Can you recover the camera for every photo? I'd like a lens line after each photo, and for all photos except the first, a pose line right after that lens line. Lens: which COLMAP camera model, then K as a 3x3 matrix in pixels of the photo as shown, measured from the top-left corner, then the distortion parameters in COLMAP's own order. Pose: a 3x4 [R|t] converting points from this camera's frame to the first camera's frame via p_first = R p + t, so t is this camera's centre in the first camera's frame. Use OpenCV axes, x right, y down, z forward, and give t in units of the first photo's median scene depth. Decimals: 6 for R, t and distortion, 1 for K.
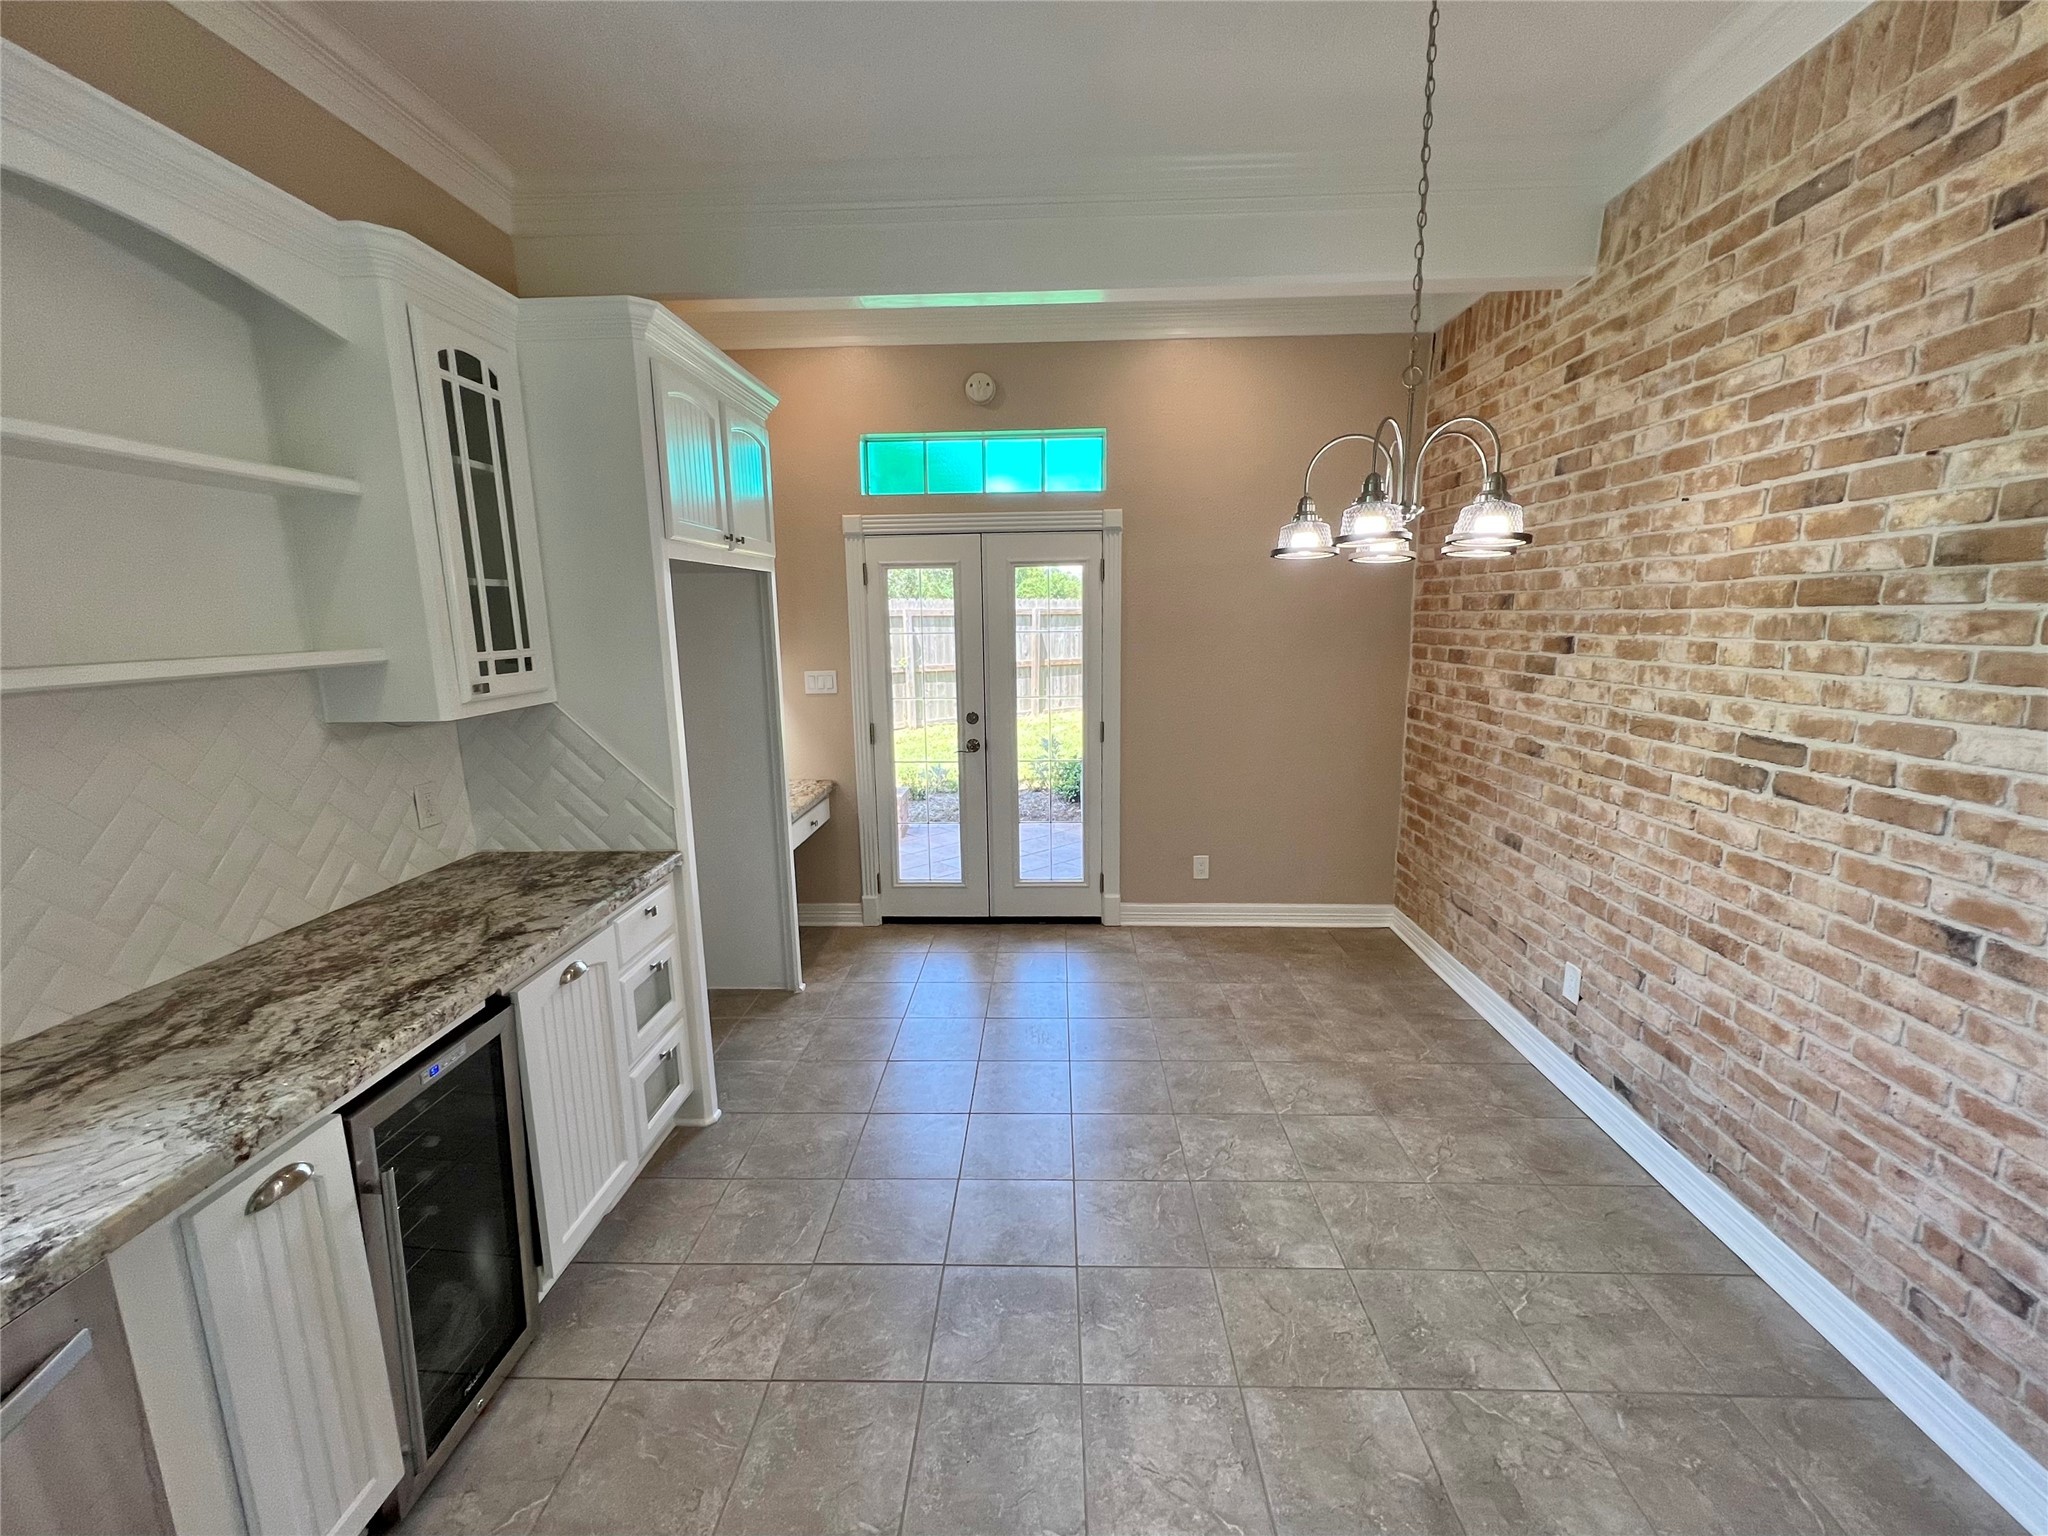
lens RADIAL K [[820.1, 0, 1032.8], [0, 820.1, 770.8], [0, 0, 1]] dist [-0.001053, -0.000175]
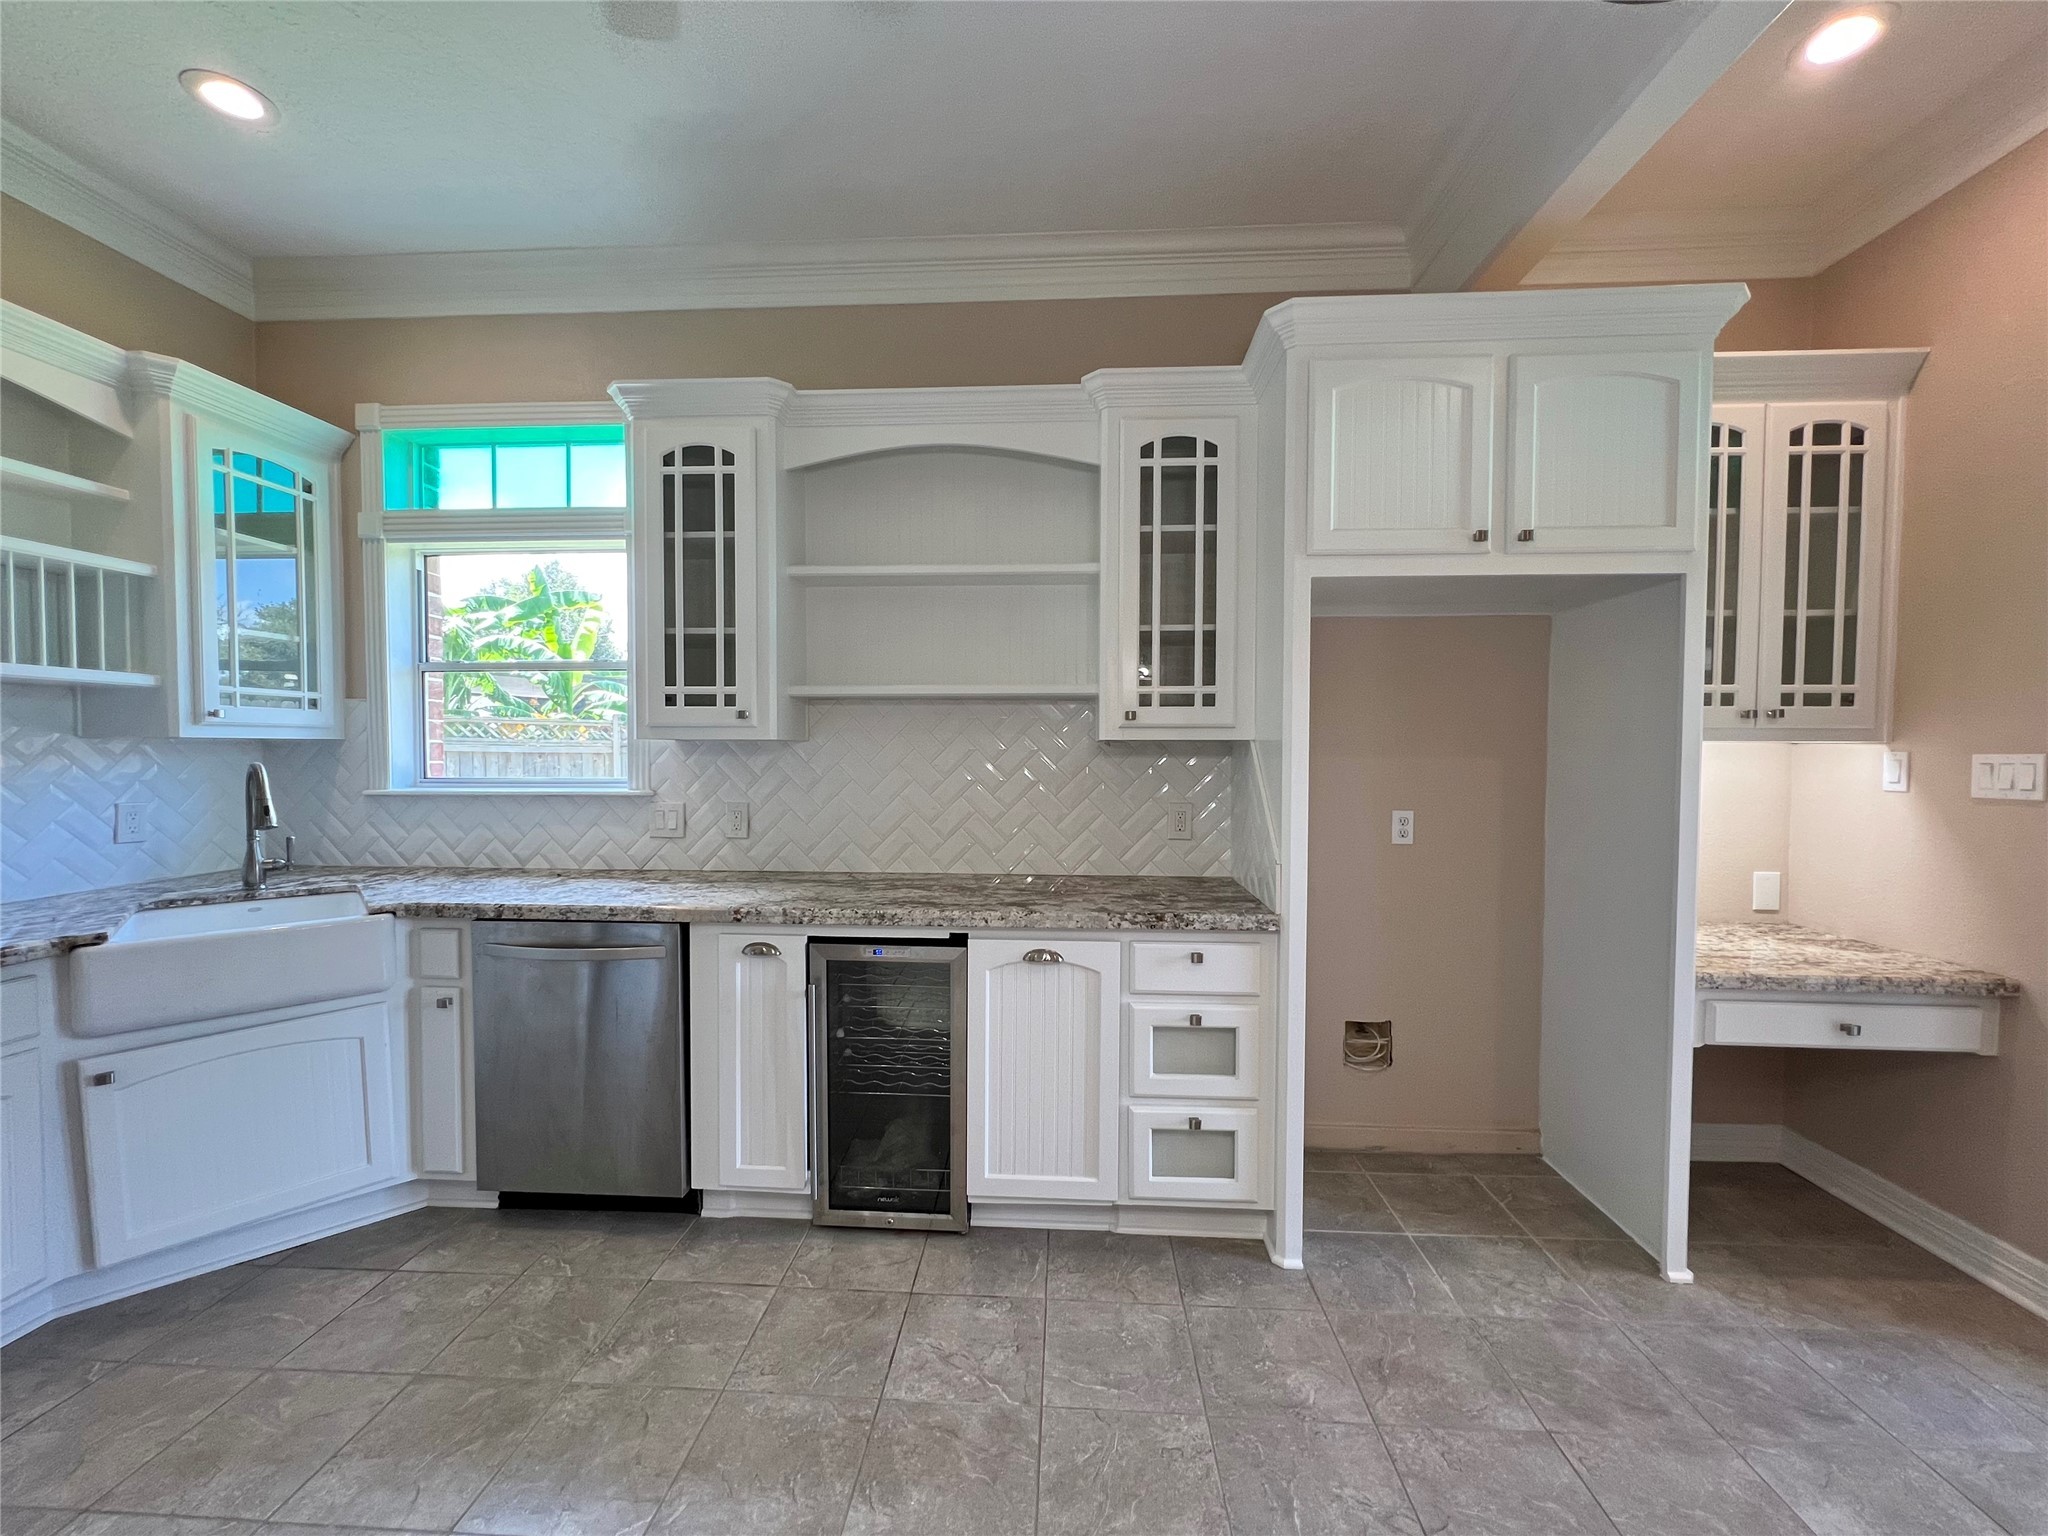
lens RADIAL K [[820.1, 0, 1027.3], [0, 820.1, 774.4], [0, 0, 1]] dist [-0.001053, -0.000175]
pose [[-0.026142, 0.043252, -0.998722, 0.557233], [-0.185220, 0.981555, 0.047356, -0.049899], [0.982349, 0.186222, -0.017649, 0.967156]]
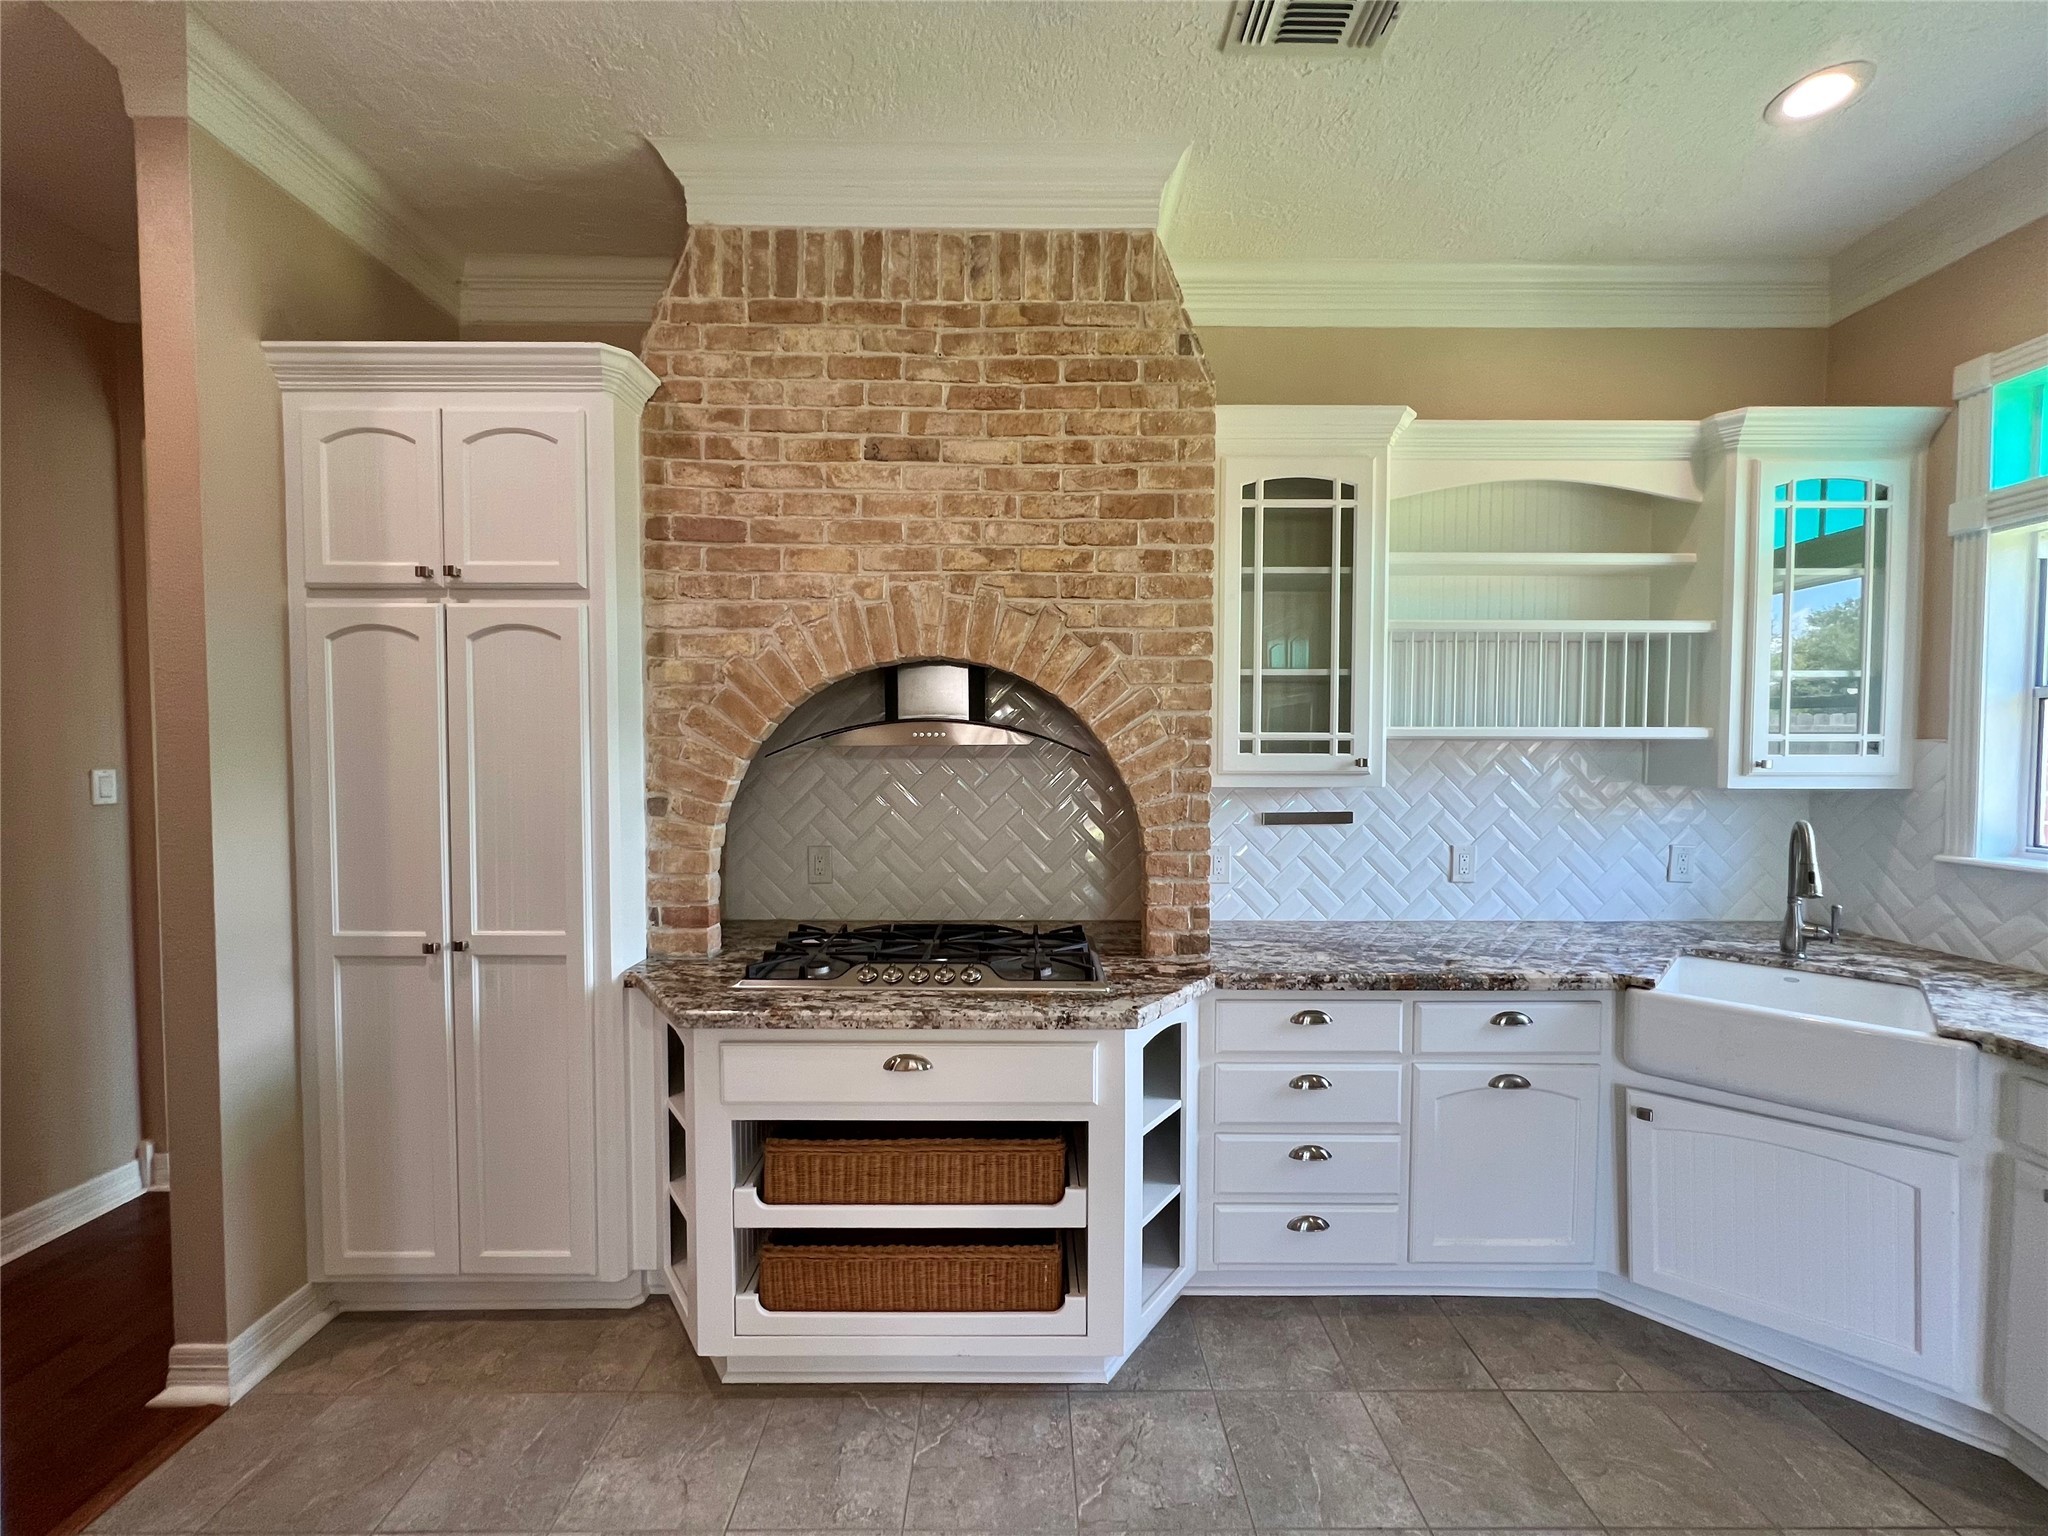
lens RADIAL K [[820.1, 0, 1026.1], [0, 820.1, 777.9], [0, 0, 1]] dist [-0.001053, -0.000175]
pose [[-0.999375, 0.011974, -0.033256, 0.452259], [0.004510, 0.976376, 0.216033, -0.098314], [0.035057, 0.215748, -0.975820, 0.843798]]
